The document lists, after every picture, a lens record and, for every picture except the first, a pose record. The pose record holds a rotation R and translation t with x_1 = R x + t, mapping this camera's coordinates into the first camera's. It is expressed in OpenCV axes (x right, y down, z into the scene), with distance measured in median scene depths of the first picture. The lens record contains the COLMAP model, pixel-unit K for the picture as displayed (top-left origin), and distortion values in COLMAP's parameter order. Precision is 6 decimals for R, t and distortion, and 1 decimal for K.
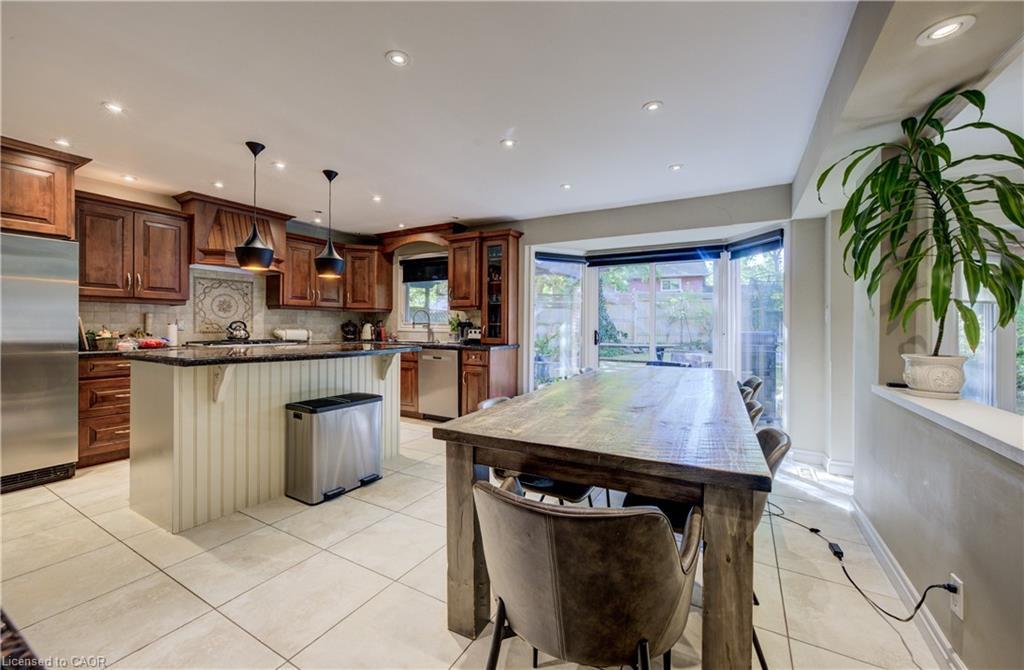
lens RADIAL K [[410.3, 0, 508.4], [0, 410.3, 330.5], [0, 0, 1]] dist [-0.008082, 0.002011]
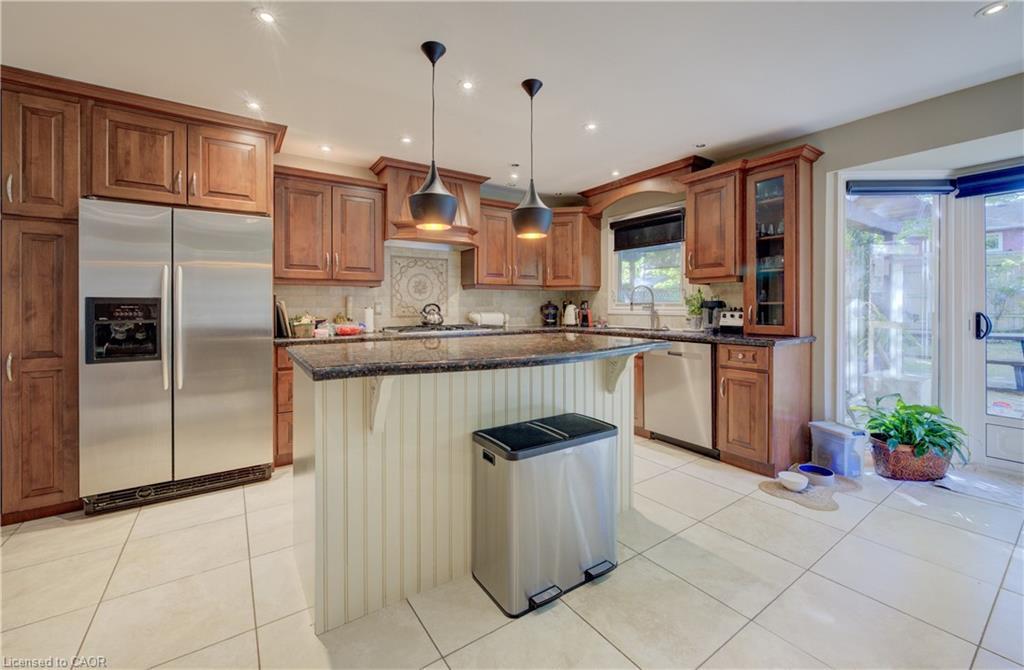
lens RADIAL K [[410.3, 0, 509.0], [0, 410.3, 308.3], [0, 0, 1]] dist [-0.008082, 0.002011]
pose [[0.902401, -0.007802, -0.430827, -0.131733], [0.005021, 0.999959, -0.007592, -0.005183], [0.430868, 0.004688, 0.902403, 0.272675]]
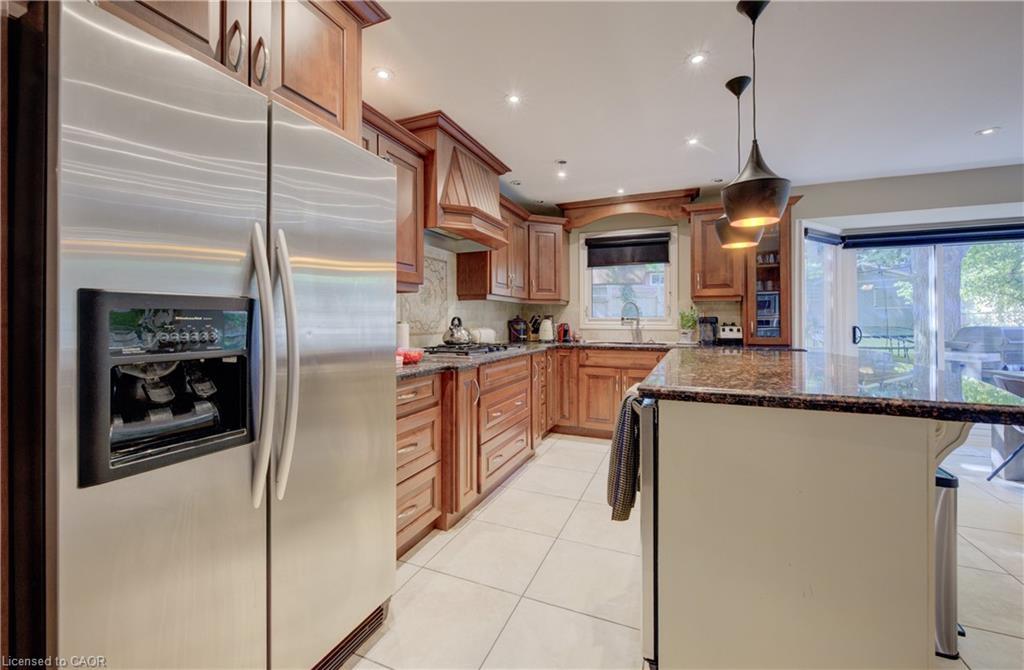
lens RADIAL K [[410.3, 0, 511.5], [0, 410.3, 319.6], [0, 0, 1]] dist [-0.008082, 0.002011]
pose [[0.991722, -0.007051, 0.128210, -0.640160], [0.009011, 0.999851, -0.014710, -0.007954], [-0.128087, 0.015744, 0.991638, 0.310512]]
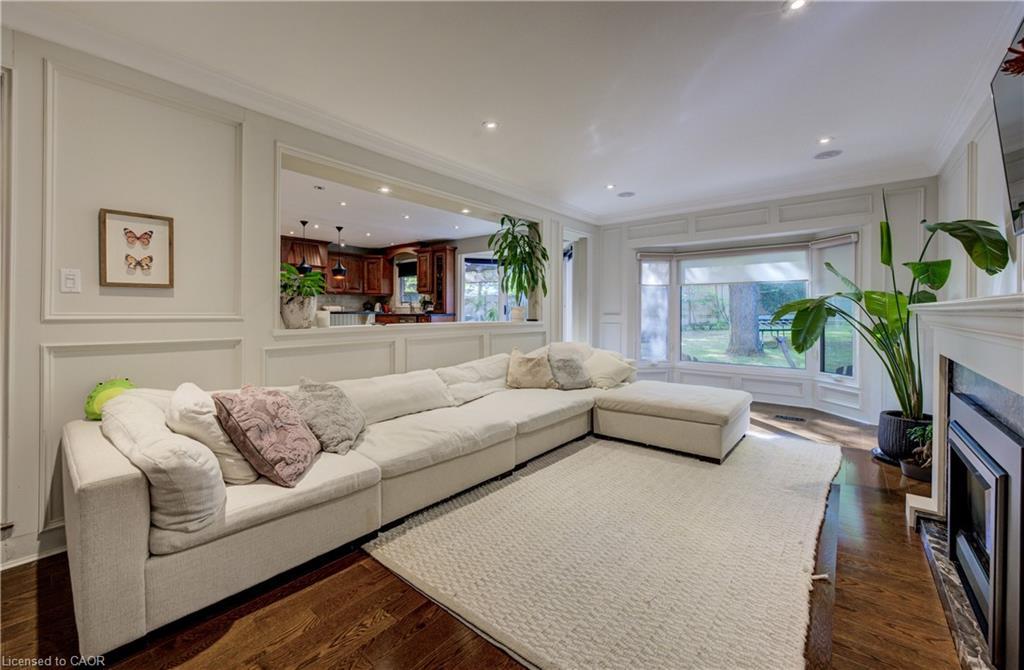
lens RADIAL K [[410.3, 0, 498.9], [0, 410.3, 315.9], [0, 0, 1]] dist [-0.008082, 0.002011]
pose [[0.983542, -0.000240, -0.180678, 0.536416], [-0.000151, 0.999998, -0.002149, 0.048915], [0.180678, 0.002141, 0.983540, -0.651614]]
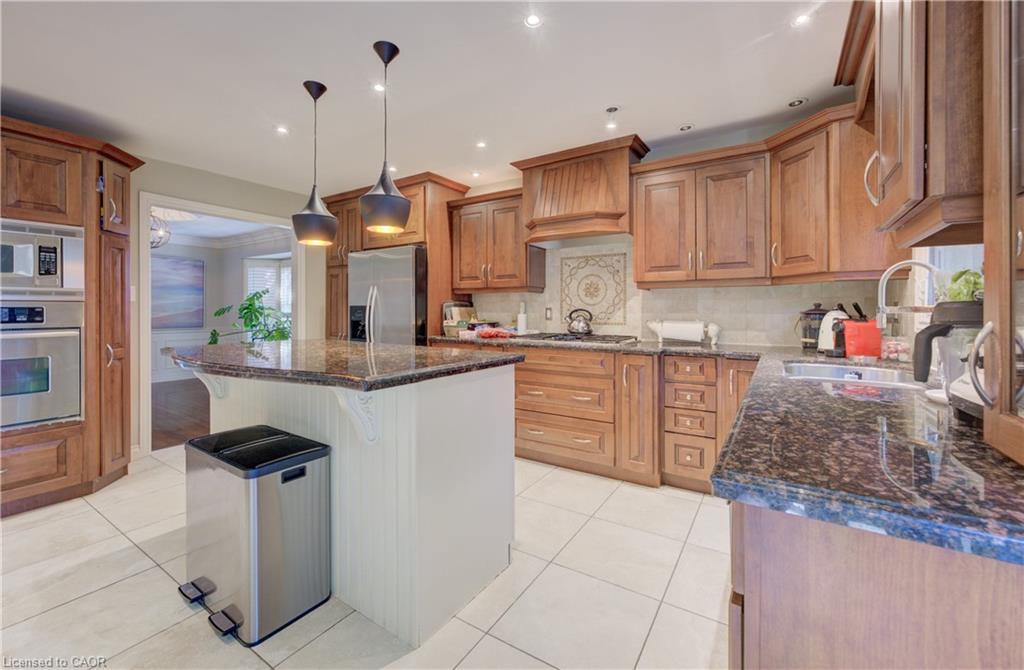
lens RADIAL K [[410.3, 0, 516.2], [0, 410.3, 311.7], [0, 0, 1]] dist [-0.008082, 0.002011]
pose [[-0.045009, -0.002278, -0.998984, 0.092428], [-0.013354, 0.999909, -0.001679, -0.014597], [0.998897, 0.013265, -0.045035, 0.891889]]
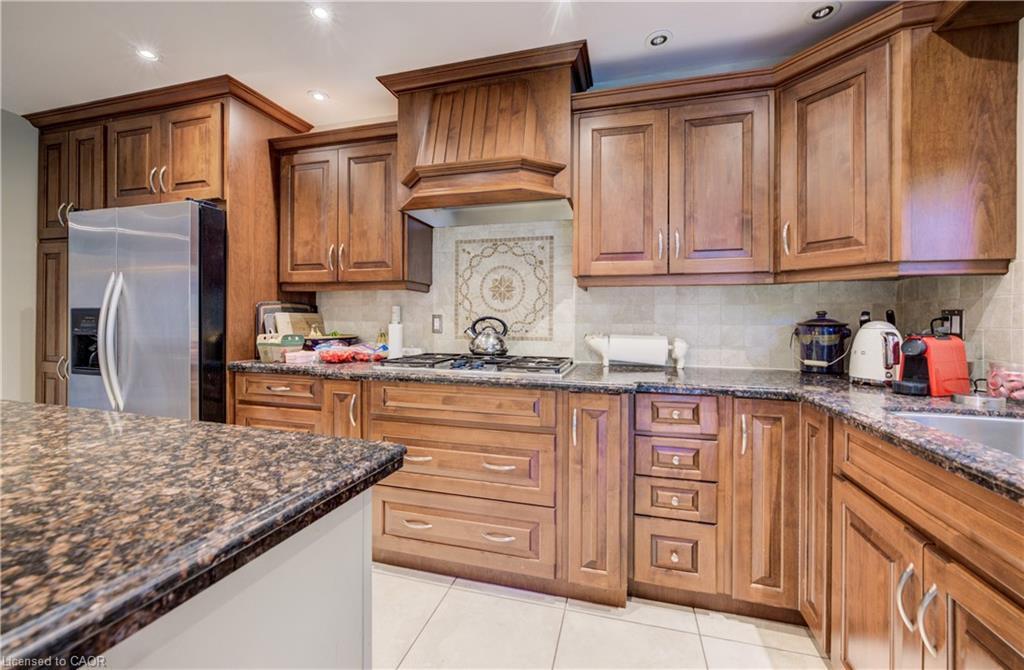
lens RADIAL K [[410.3, 0, 514.3], [0, 410.3, 321.9], [0, 0, 1]] dist [-0.008082, 0.002011]
pose [[0.250204, 0.000688, -0.968193, -0.175998], [-0.017592, 0.999838, -0.003836, -0.014948], [0.968033, 0.017992, 0.250175, 0.882817]]
